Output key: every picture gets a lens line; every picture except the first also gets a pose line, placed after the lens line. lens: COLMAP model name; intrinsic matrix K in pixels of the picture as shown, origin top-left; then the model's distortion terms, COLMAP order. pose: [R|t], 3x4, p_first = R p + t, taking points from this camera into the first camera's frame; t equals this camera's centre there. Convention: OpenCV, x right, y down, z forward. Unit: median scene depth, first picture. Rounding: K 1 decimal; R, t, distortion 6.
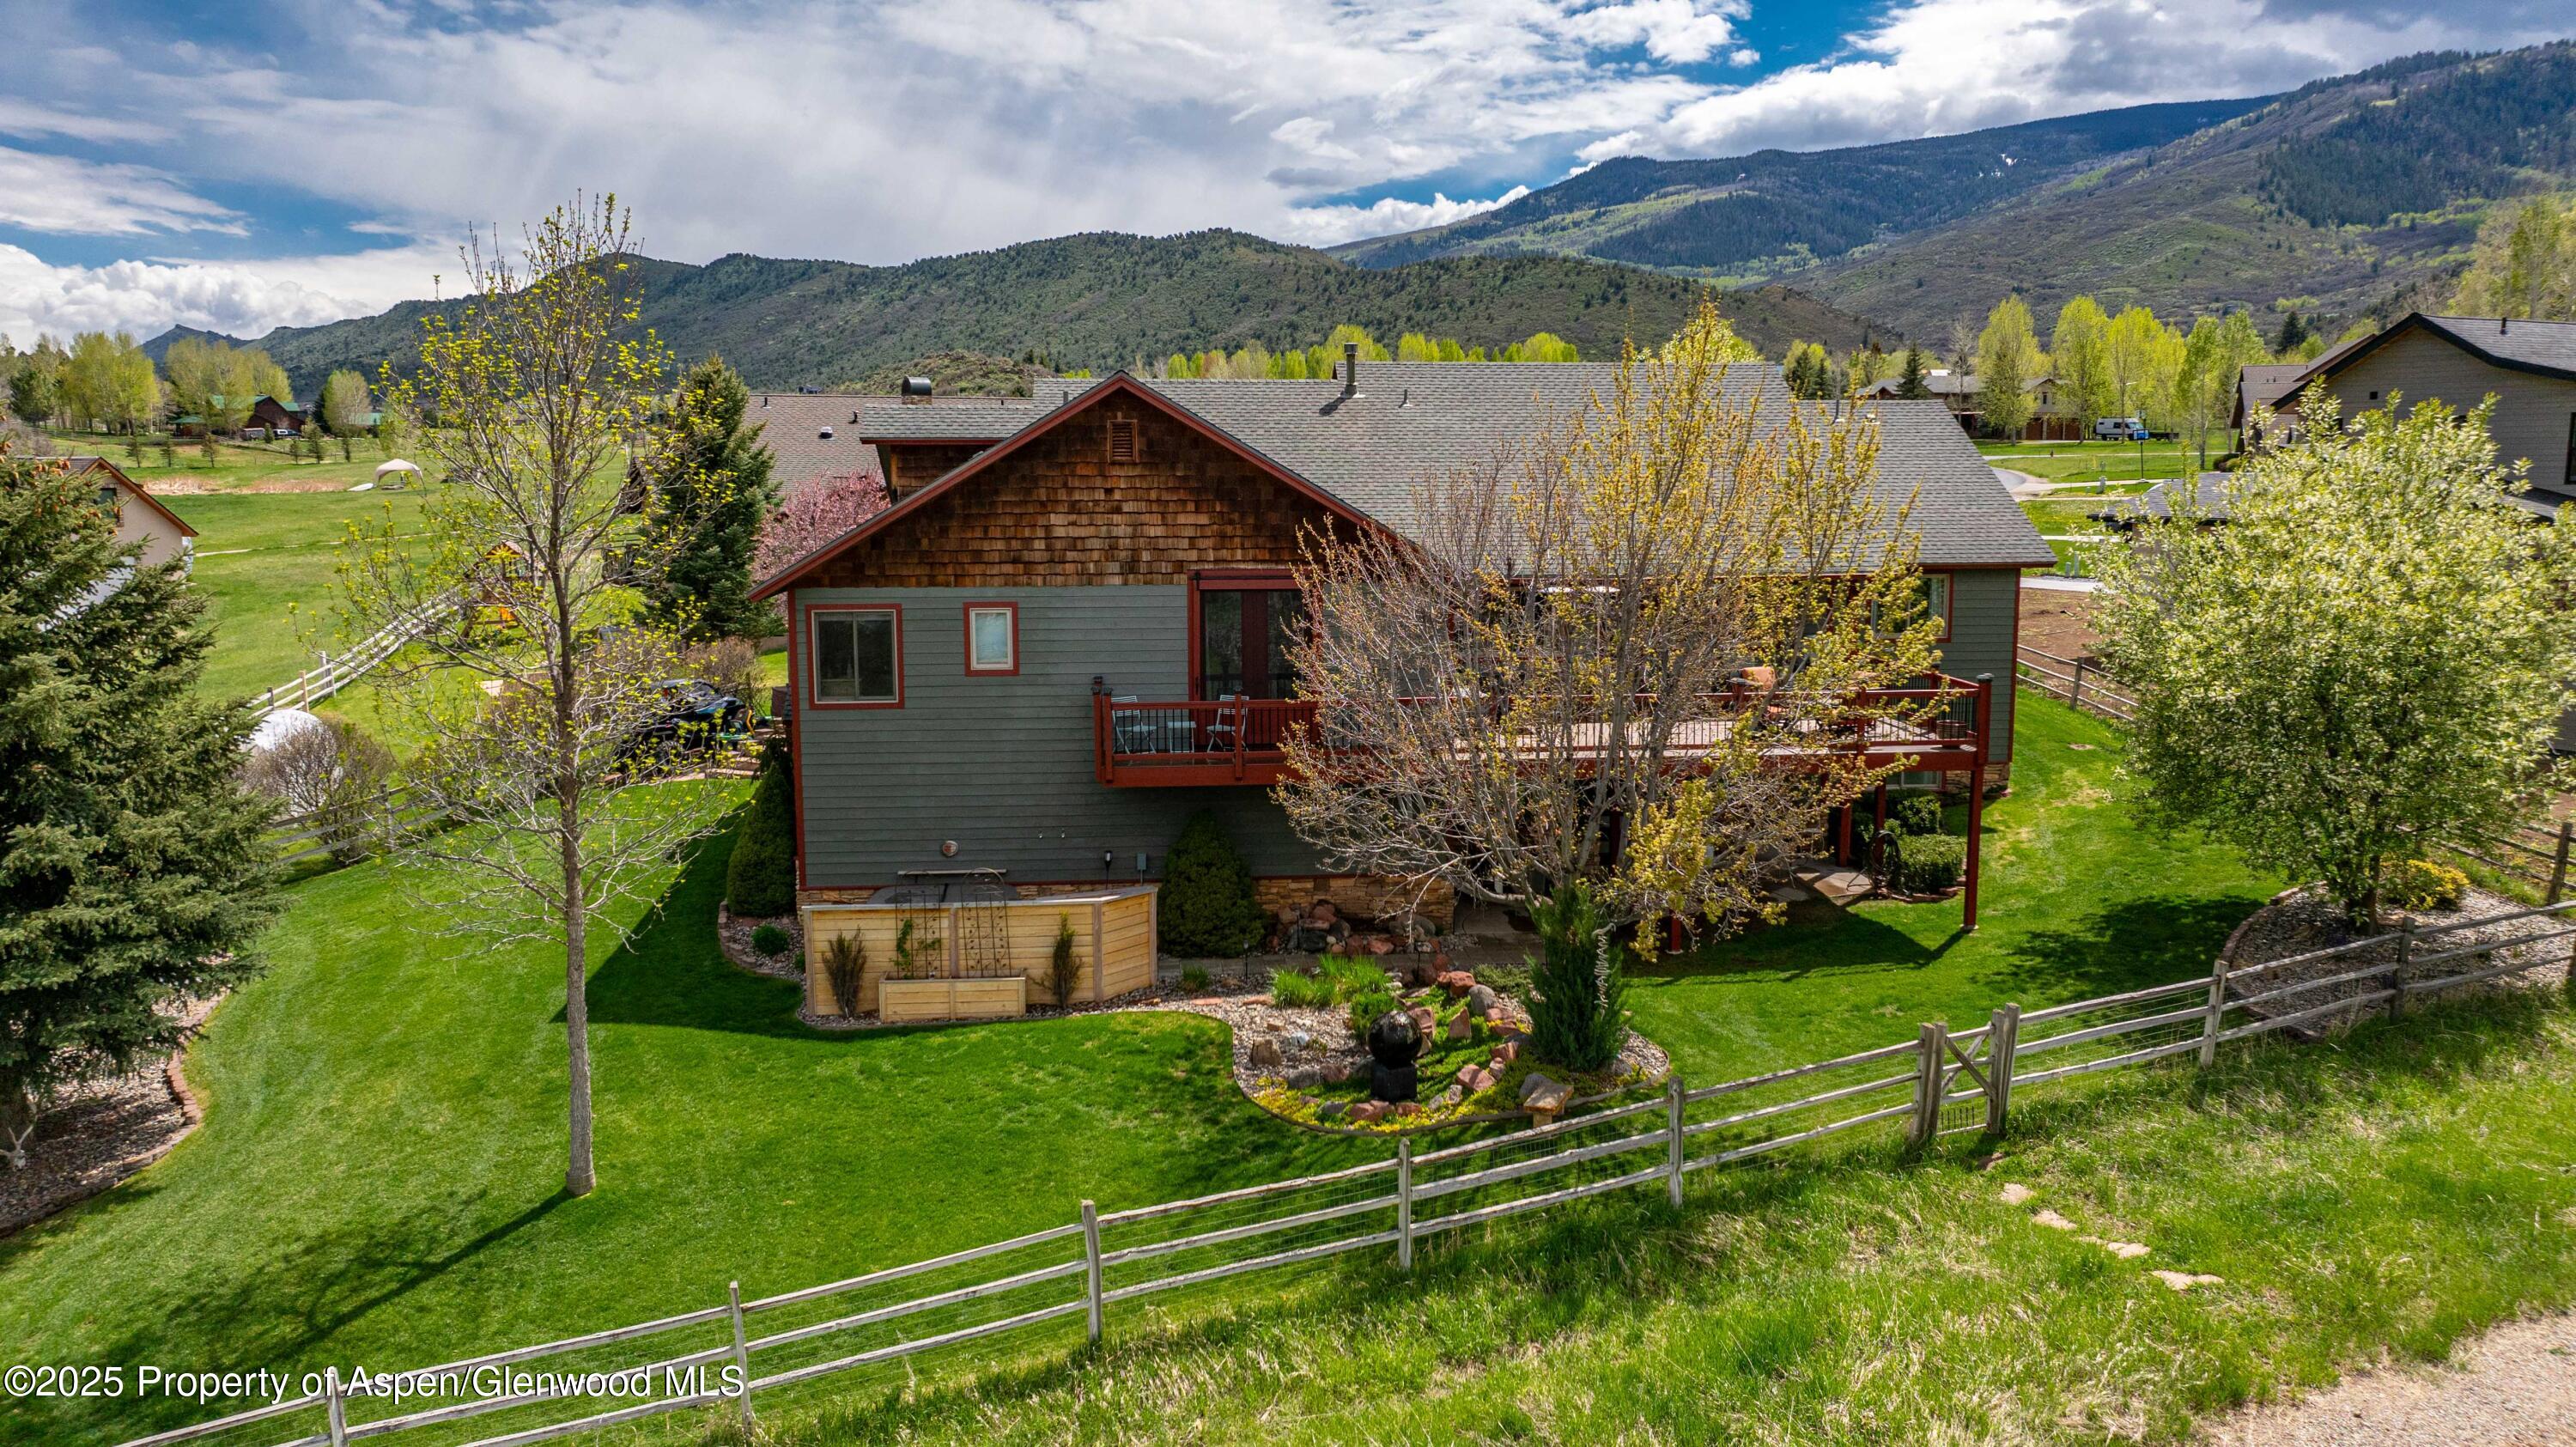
lens RADIAL K [[1841.2, 0, 1300.3], [0, 1841.2, 640.0], [0, 0, 1]] dist [-0.029861, 0.025800]
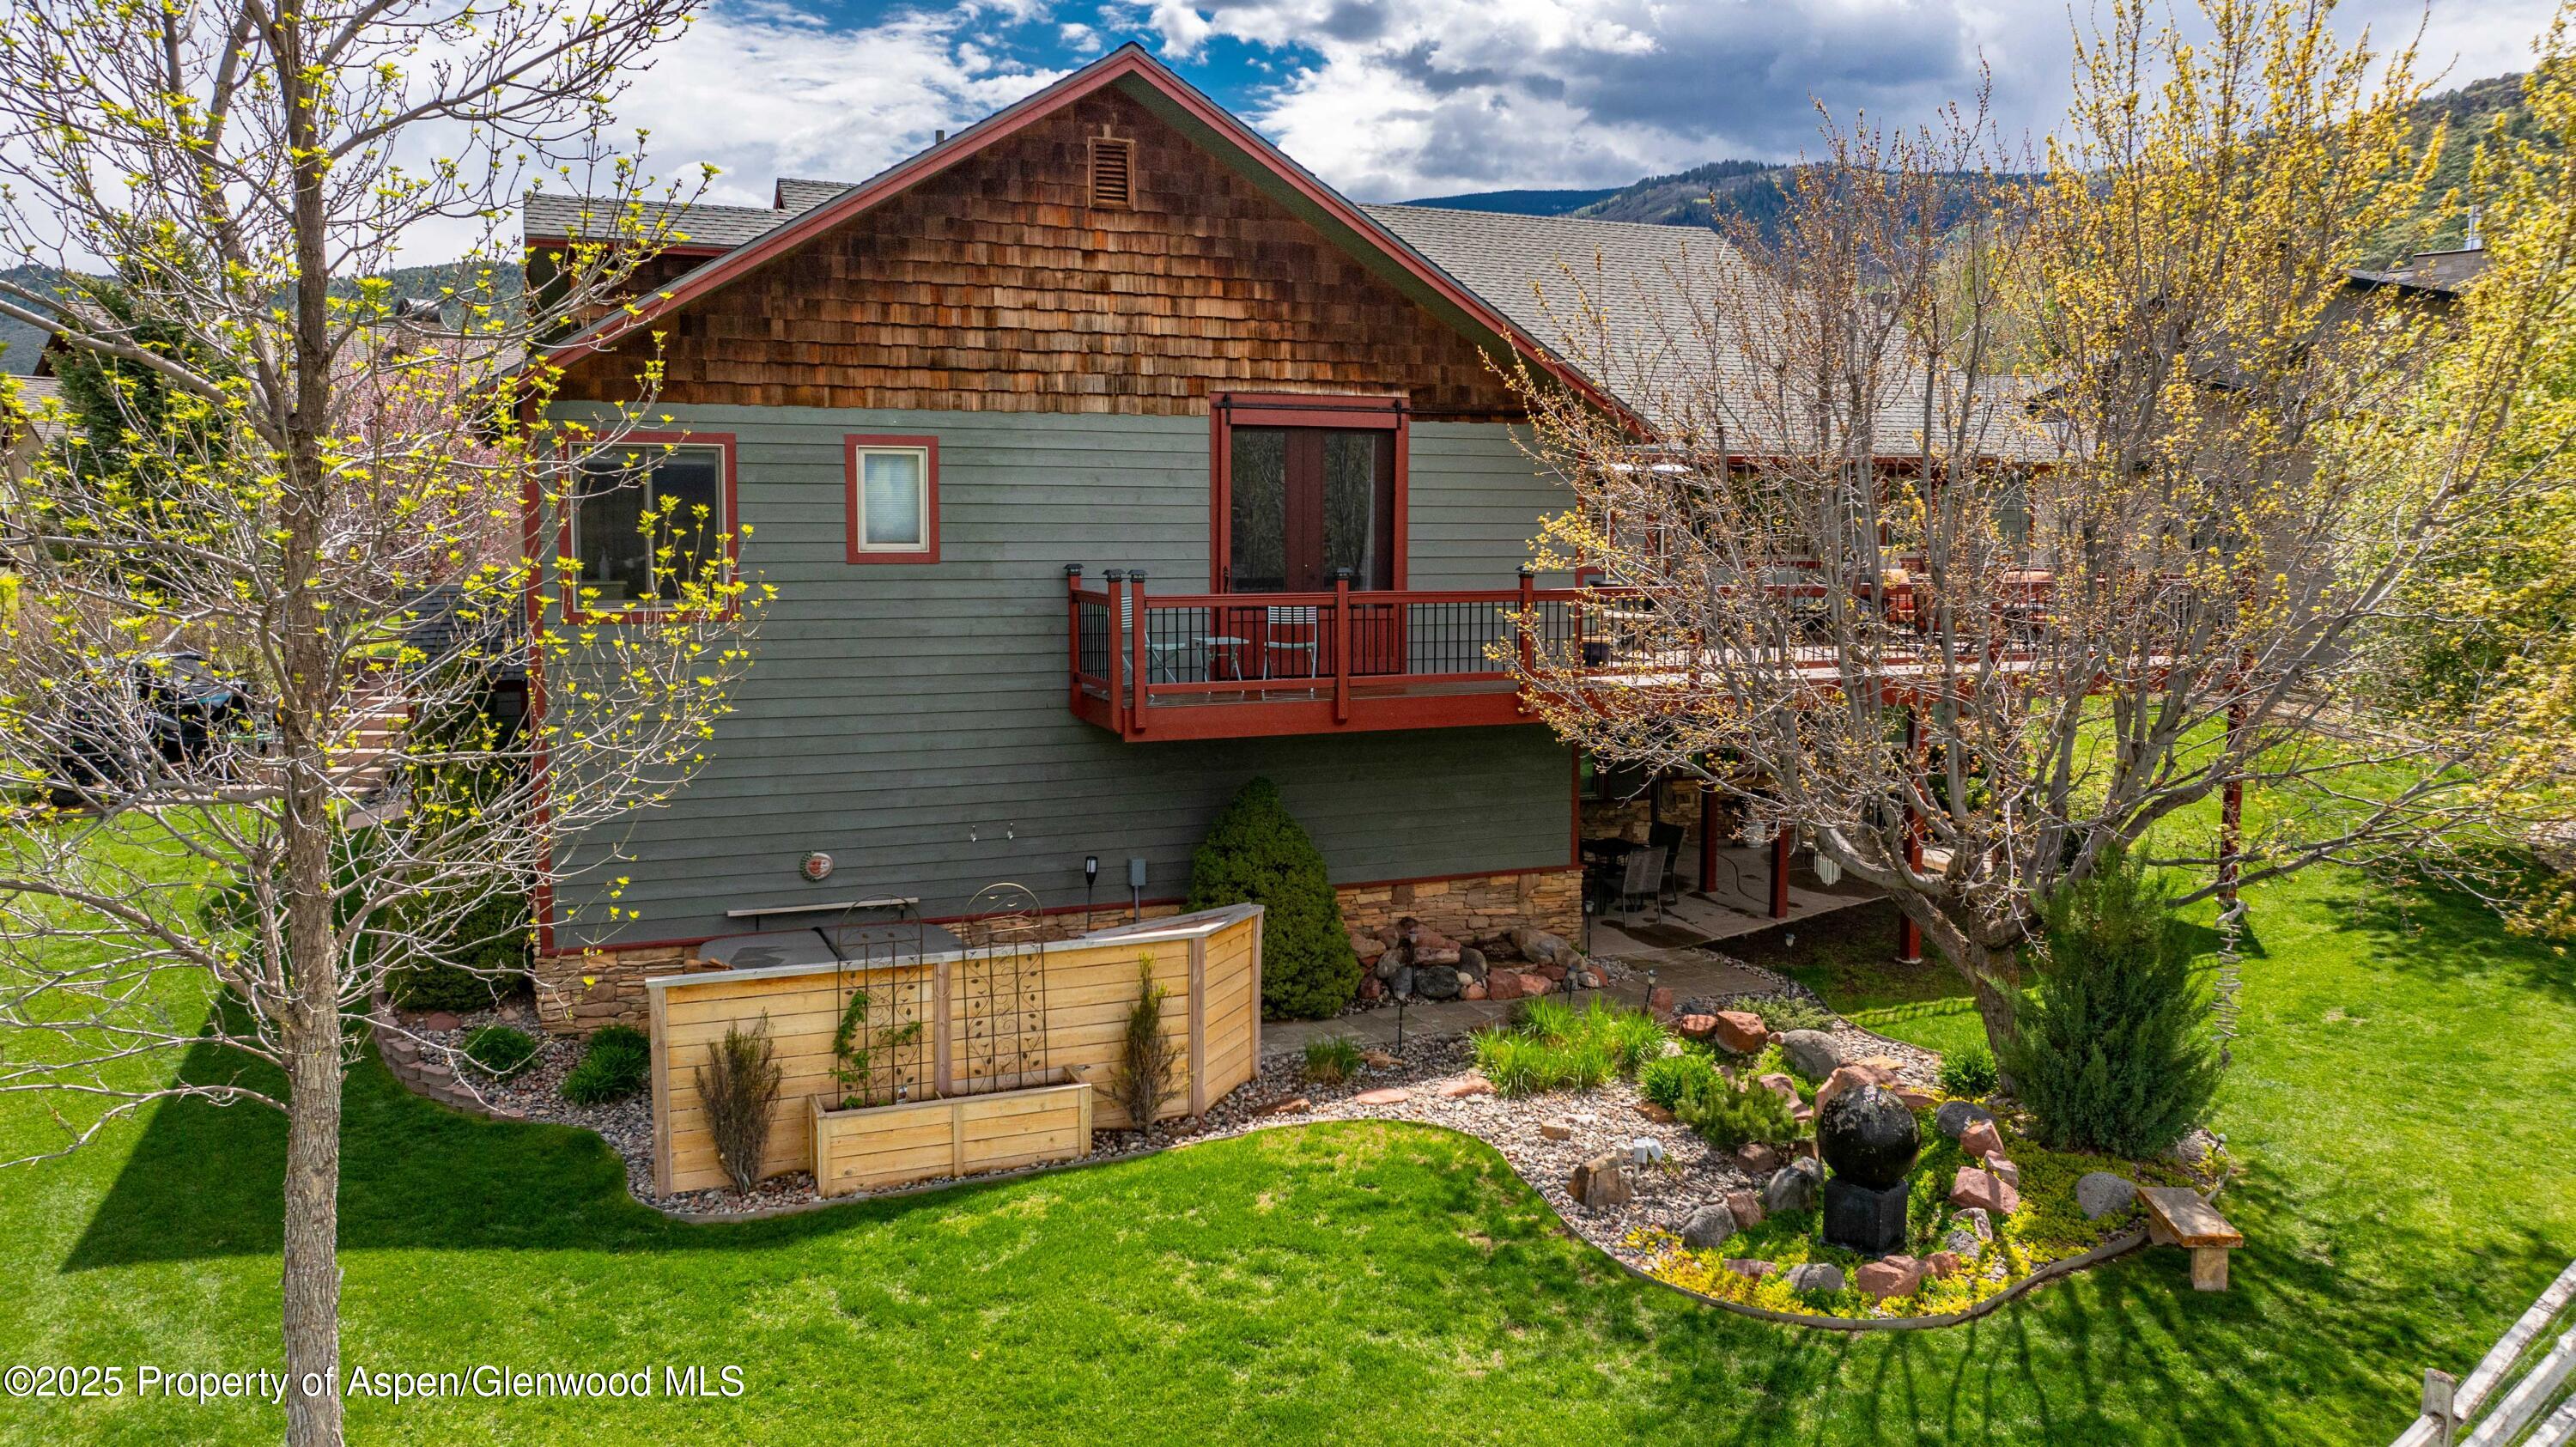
lens RADIAL K [[1841.2, 0, 1300.3], [0, 1841.2, 640.0], [0, 0, 1]] dist [-0.029861, 0.025800]
pose [[0.953542, -0.014708, 0.300900, -0.239961], [0.021894, 0.999550, -0.020521, 0.063649], [-0.300463, 0.026156, 0.953435, 0.445722]]
